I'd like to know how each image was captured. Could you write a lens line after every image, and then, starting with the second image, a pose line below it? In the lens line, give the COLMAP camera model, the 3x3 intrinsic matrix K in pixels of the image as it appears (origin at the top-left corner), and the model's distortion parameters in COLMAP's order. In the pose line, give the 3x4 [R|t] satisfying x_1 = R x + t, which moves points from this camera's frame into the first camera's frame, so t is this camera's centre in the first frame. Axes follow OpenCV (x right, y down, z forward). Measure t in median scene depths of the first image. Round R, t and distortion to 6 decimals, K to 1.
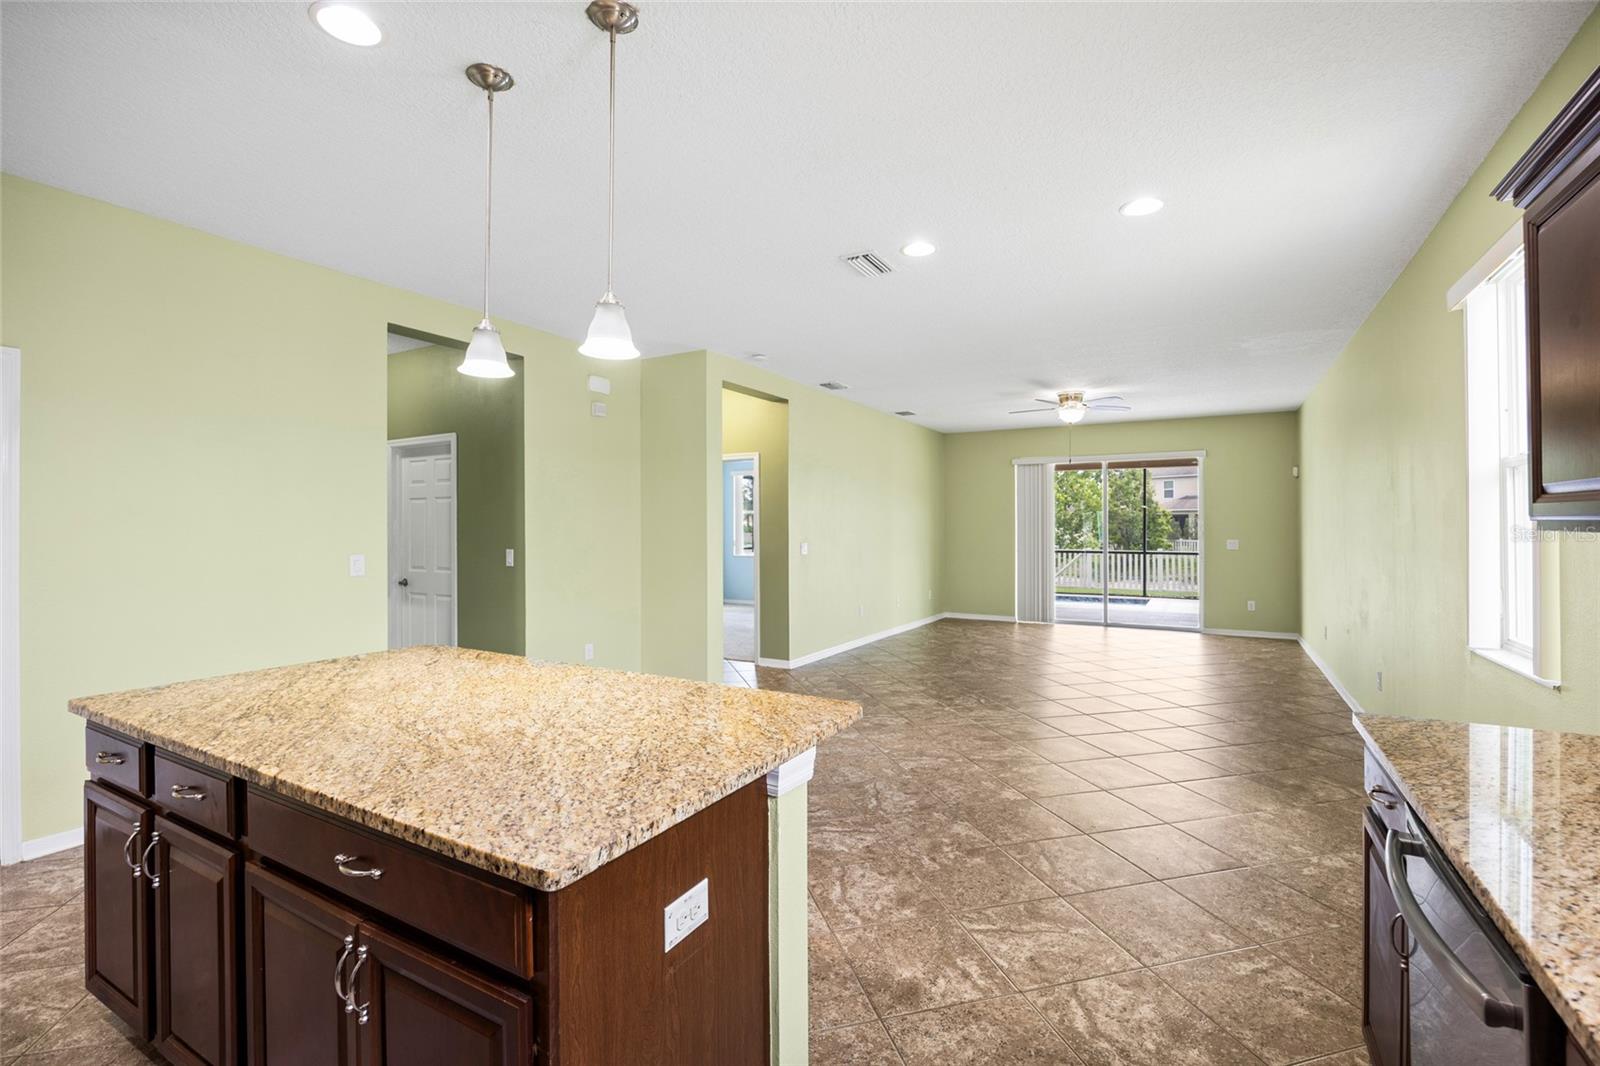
lens RADIAL K [[710.0, 0, 803.4], [0, 710.0, 530.6], [0, 0, 1]] dist [-0.010106, -0.000138]
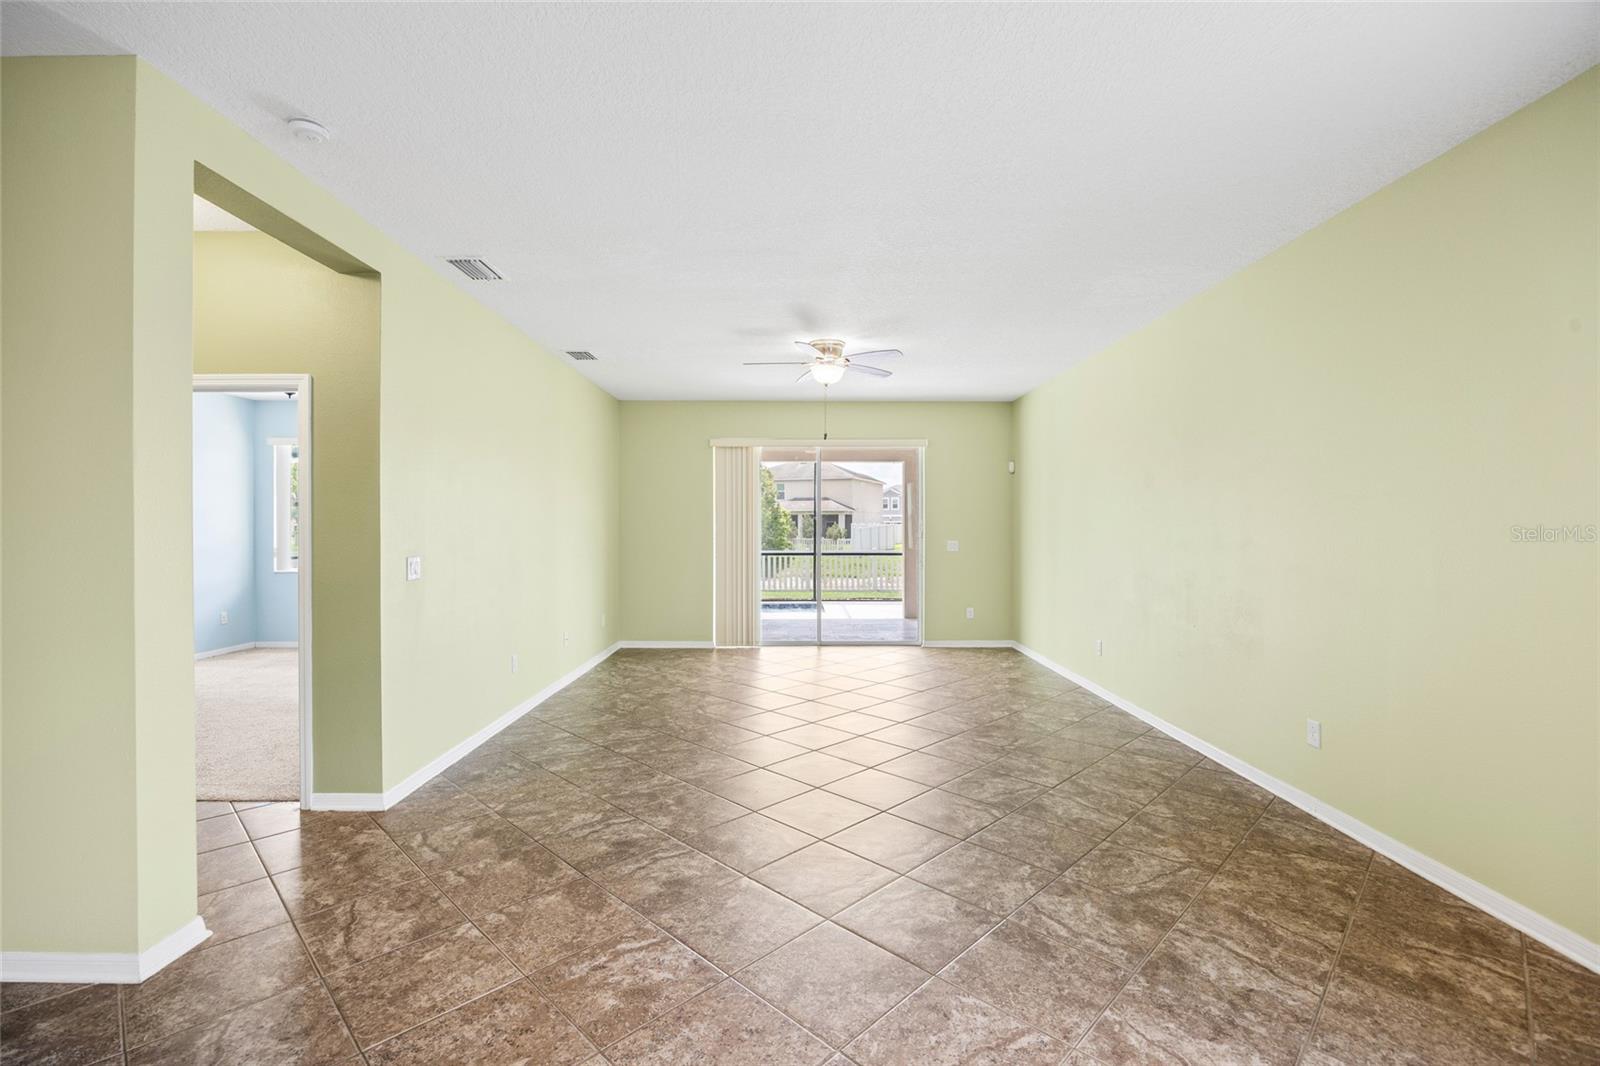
lens RADIAL K [[710.0, 0, 800.8], [0, 710.0, 526.5], [0, 0, 1]] dist [-0.010106, -0.000138]
pose [[0.865409, -0.000483, 0.501066, -0.011017], [0.003136, 0.999985, -0.004452, -0.001495], [-0.501057, 0.005424, 0.865397, 0.327448]]
